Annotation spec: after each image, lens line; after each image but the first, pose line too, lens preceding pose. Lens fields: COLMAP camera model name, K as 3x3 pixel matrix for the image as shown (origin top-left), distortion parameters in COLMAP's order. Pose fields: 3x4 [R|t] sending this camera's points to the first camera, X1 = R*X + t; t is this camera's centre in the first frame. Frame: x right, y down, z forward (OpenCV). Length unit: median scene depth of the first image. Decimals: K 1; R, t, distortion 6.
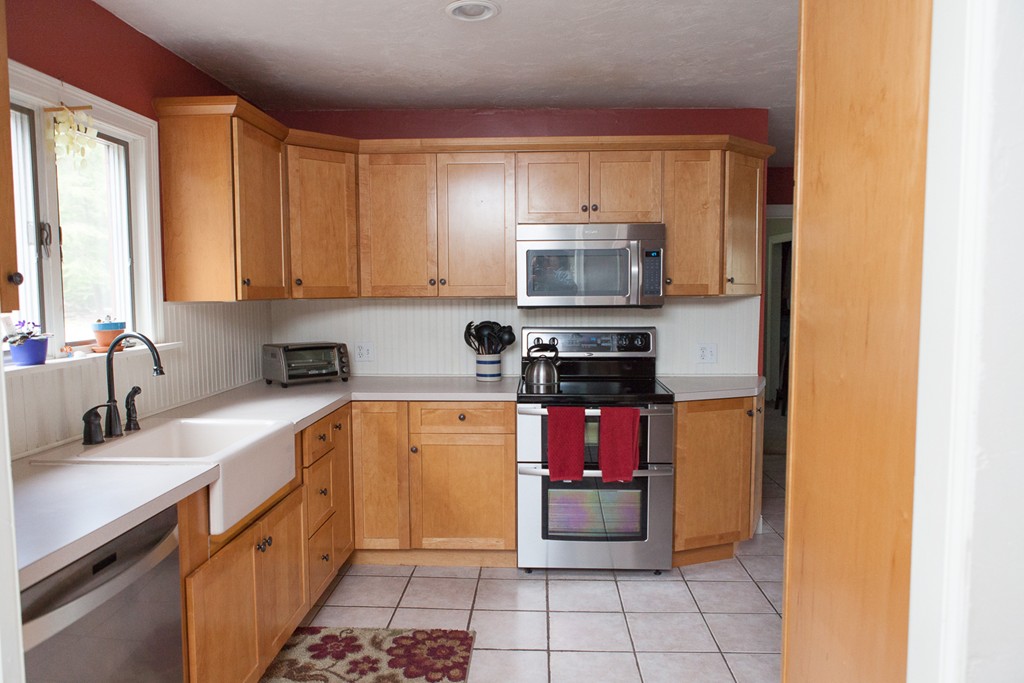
lens RADIAL K [[706.3, 0, 512.0], [0, 706.3, 341.5], [0, 0, 1]] dist [-0.019792, -0.001016]
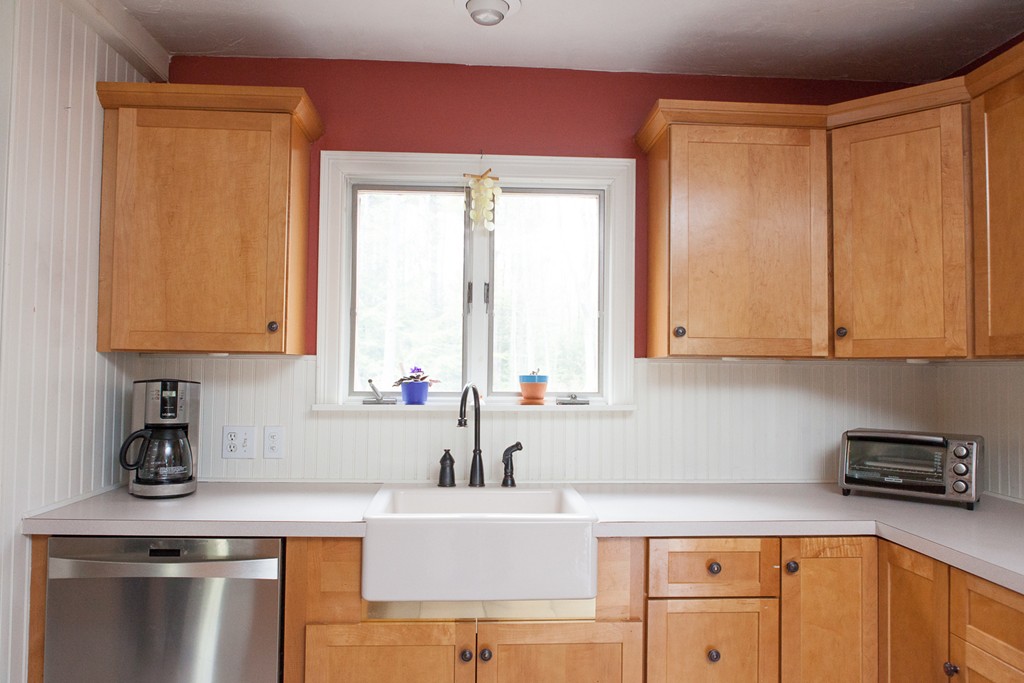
lens RADIAL K [[706.3, 0, 512.0], [0, 706.3, 341.5], [0, 0, 1]] dist [-0.019792, -0.001016]
pose [[0.098298, -0.032750, -0.994618, 0.383684], [-0.087158, 0.995334, -0.041388, -0.028430], [0.991333, 0.090757, 0.094985, 0.797159]]
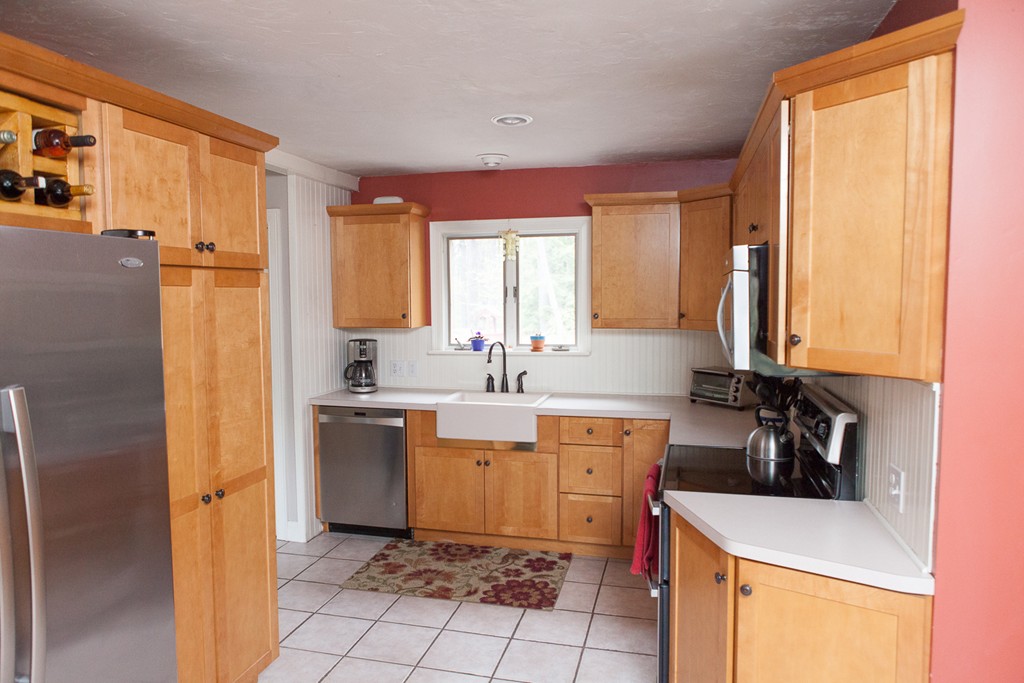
lens RADIAL K [[706.3, 0, 512.0], [0, 706.3, 341.5], [0, 0, 1]] dist [-0.019792, -0.001016]
pose [[-0.218229, 0.077926, -0.972781, 1.178662], [-0.065868, 0.993358, 0.094351, -0.171038], [0.973672, 0.084665, -0.211646, 1.223513]]
